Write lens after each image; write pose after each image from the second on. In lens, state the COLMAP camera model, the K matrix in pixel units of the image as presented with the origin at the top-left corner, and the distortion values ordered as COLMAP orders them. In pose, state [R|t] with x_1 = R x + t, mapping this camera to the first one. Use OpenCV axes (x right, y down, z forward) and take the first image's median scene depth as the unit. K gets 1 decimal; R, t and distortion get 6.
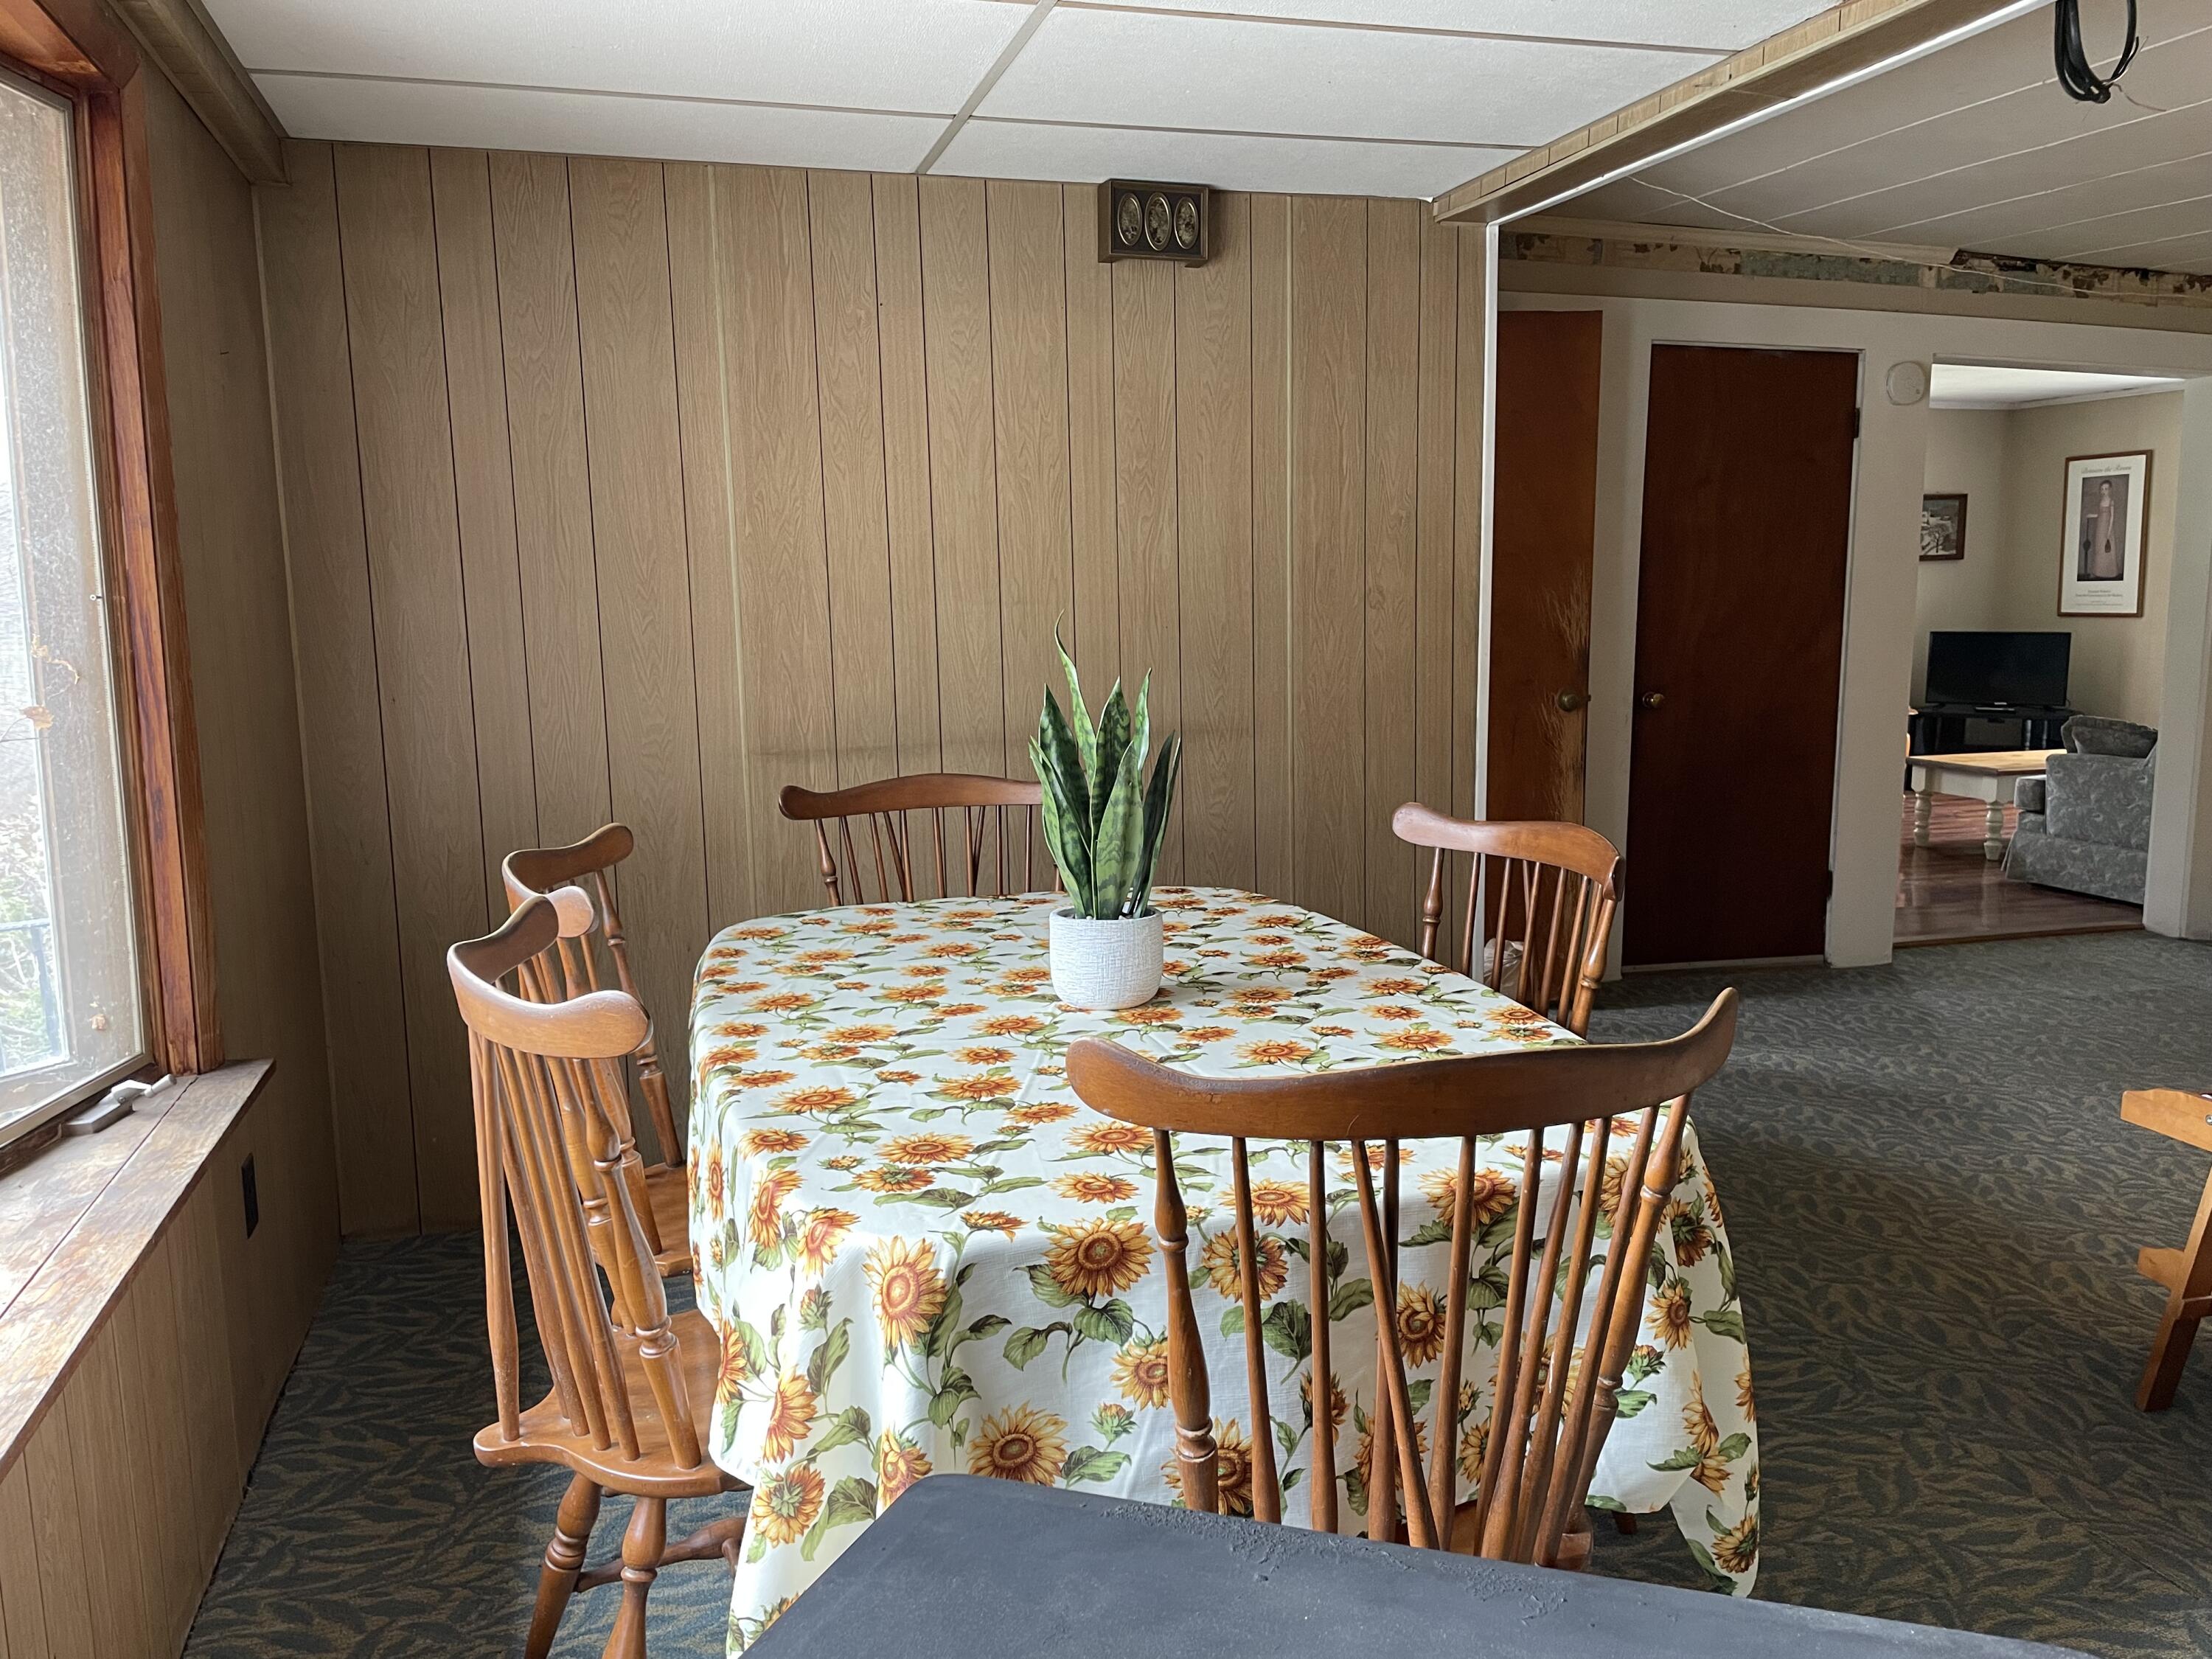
lens RADIAL K [[1656.7, 0, 1106.0], [0, 1656.7, 829.5], [0, 0, 1]] dist [0.060618, -0.082386]
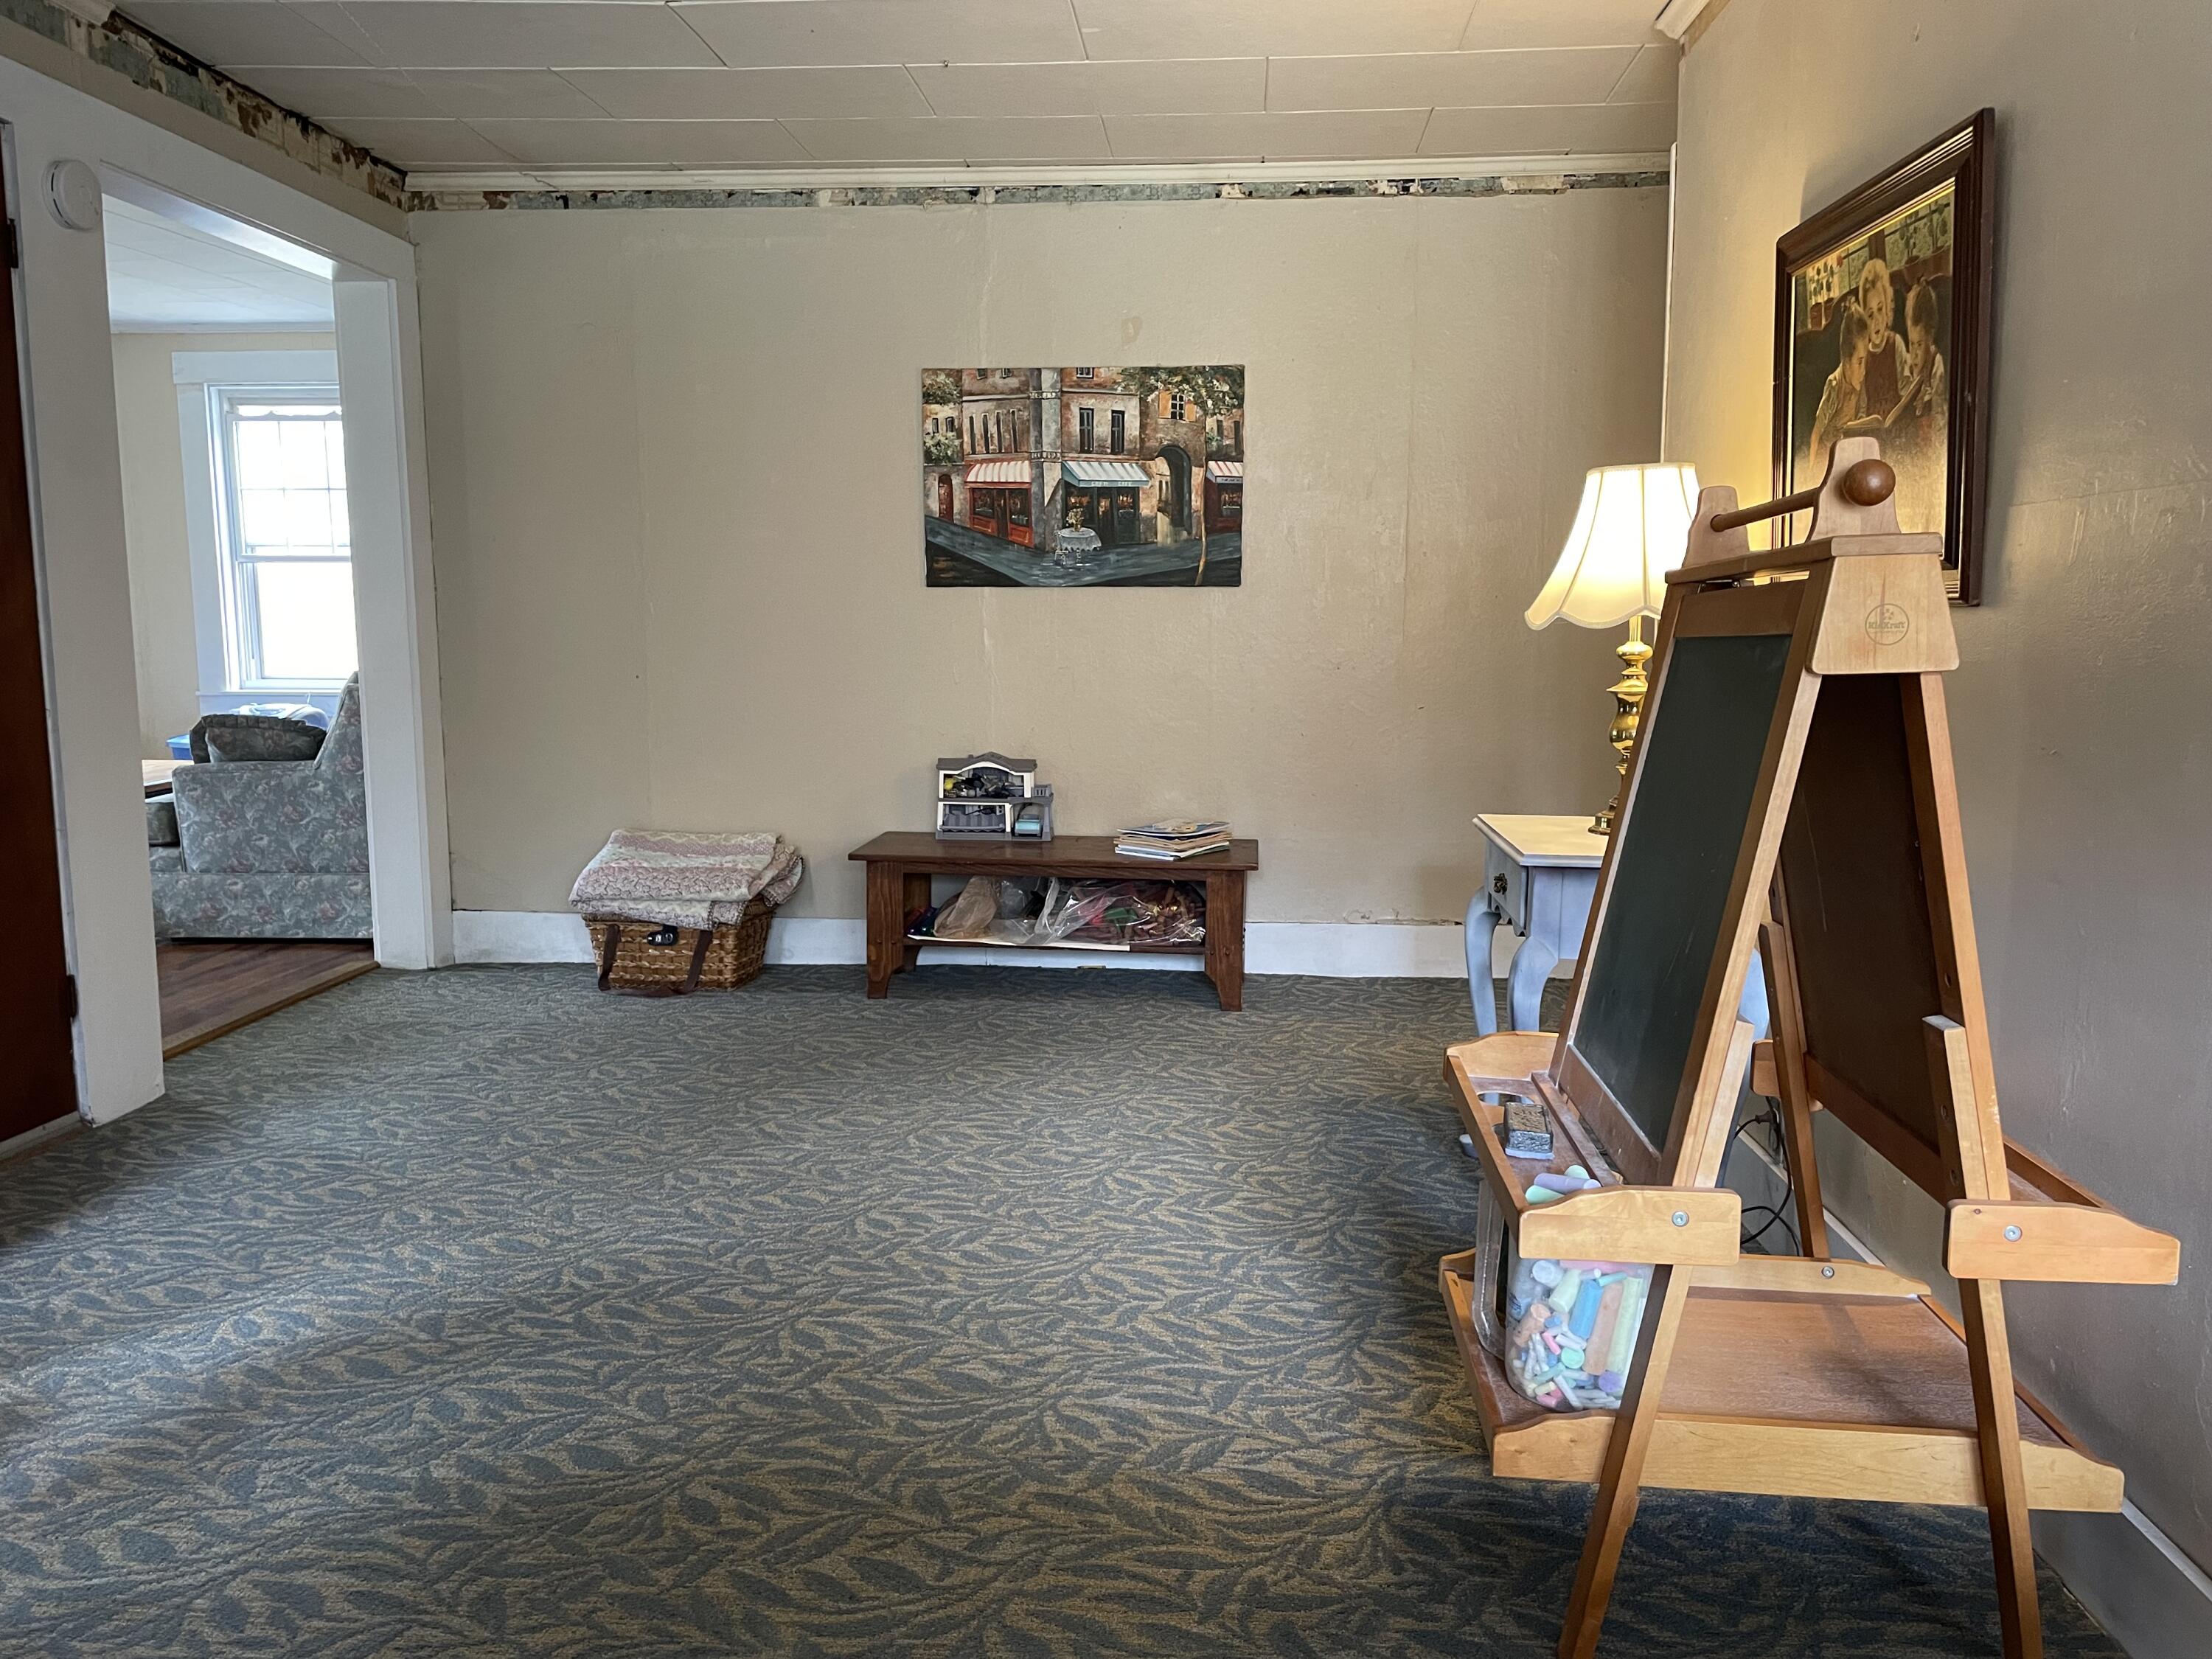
lens RADIAL K [[1656.7, 0, 1106.0], [0, 1656.7, 829.5], [0, 0, 1]] dist [0.060618, -0.082386]
pose [[0.338538, -0.123858, 0.932765, -0.008286], [0.133654, 0.987577, 0.082628, -0.028668], [-0.931412, 0.096695, 0.350887, 0.417688]]
